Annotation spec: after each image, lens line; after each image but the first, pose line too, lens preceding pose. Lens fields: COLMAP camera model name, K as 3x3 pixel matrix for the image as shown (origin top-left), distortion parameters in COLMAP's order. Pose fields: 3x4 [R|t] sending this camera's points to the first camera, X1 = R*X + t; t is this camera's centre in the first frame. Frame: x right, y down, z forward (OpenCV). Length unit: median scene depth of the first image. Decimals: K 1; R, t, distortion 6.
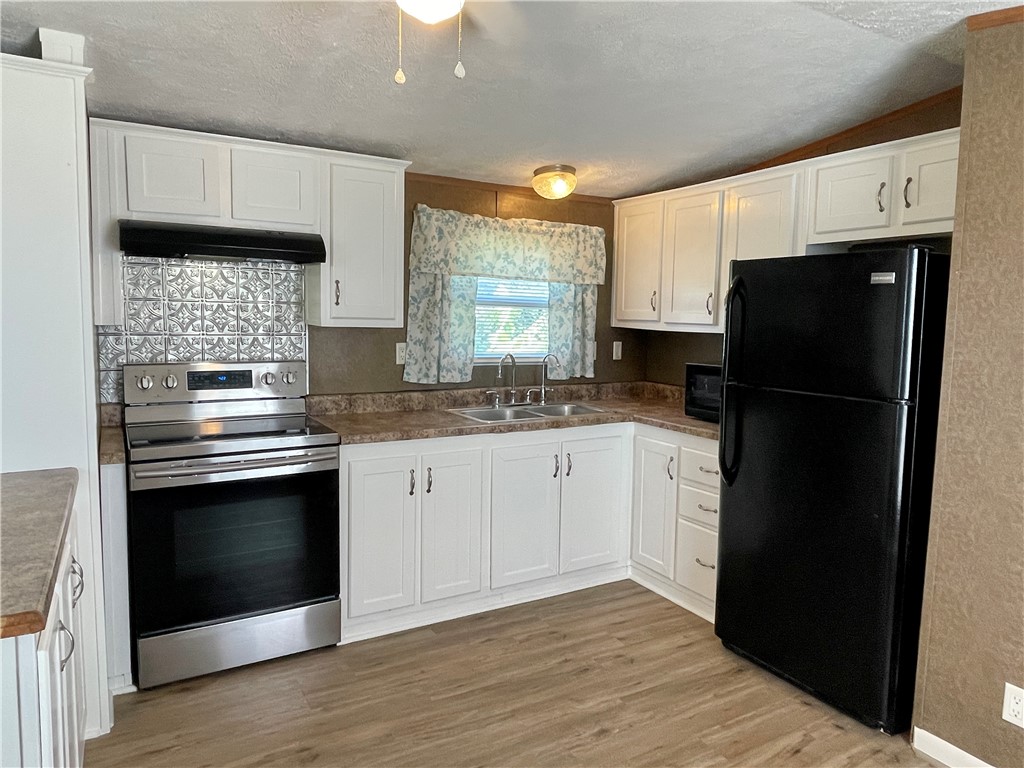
lens RADIAL K [[675.4, 0, 512.0], [0, 675.4, 384.0], [0, 0, 1]] dist [0.020365, -0.032118]
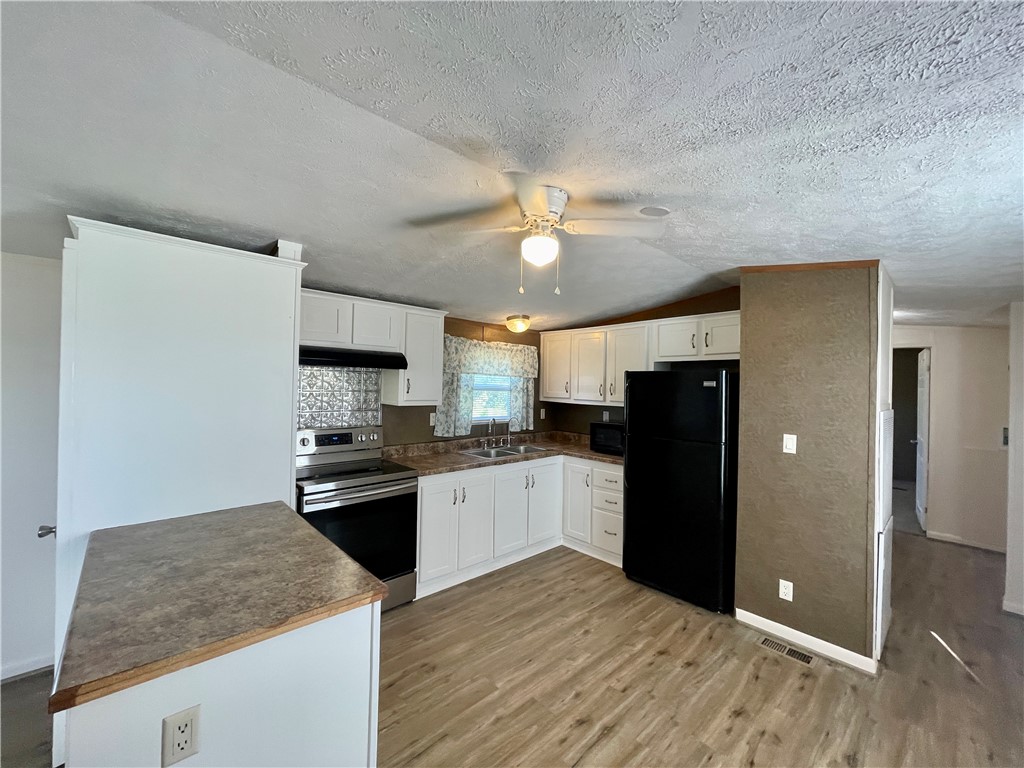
lens RADIAL K [[416.3, 0, 512.0], [0, 416.3, 384.0], [0, 0, 1]] dist [-0.002322, -0.000136]
pose [[0.975603, 0.000944, 0.219540, -0.207543], [0.021473, 0.994786, -0.099698, -0.025866], [-0.218489, 0.101980, 0.970496, -0.069718]]
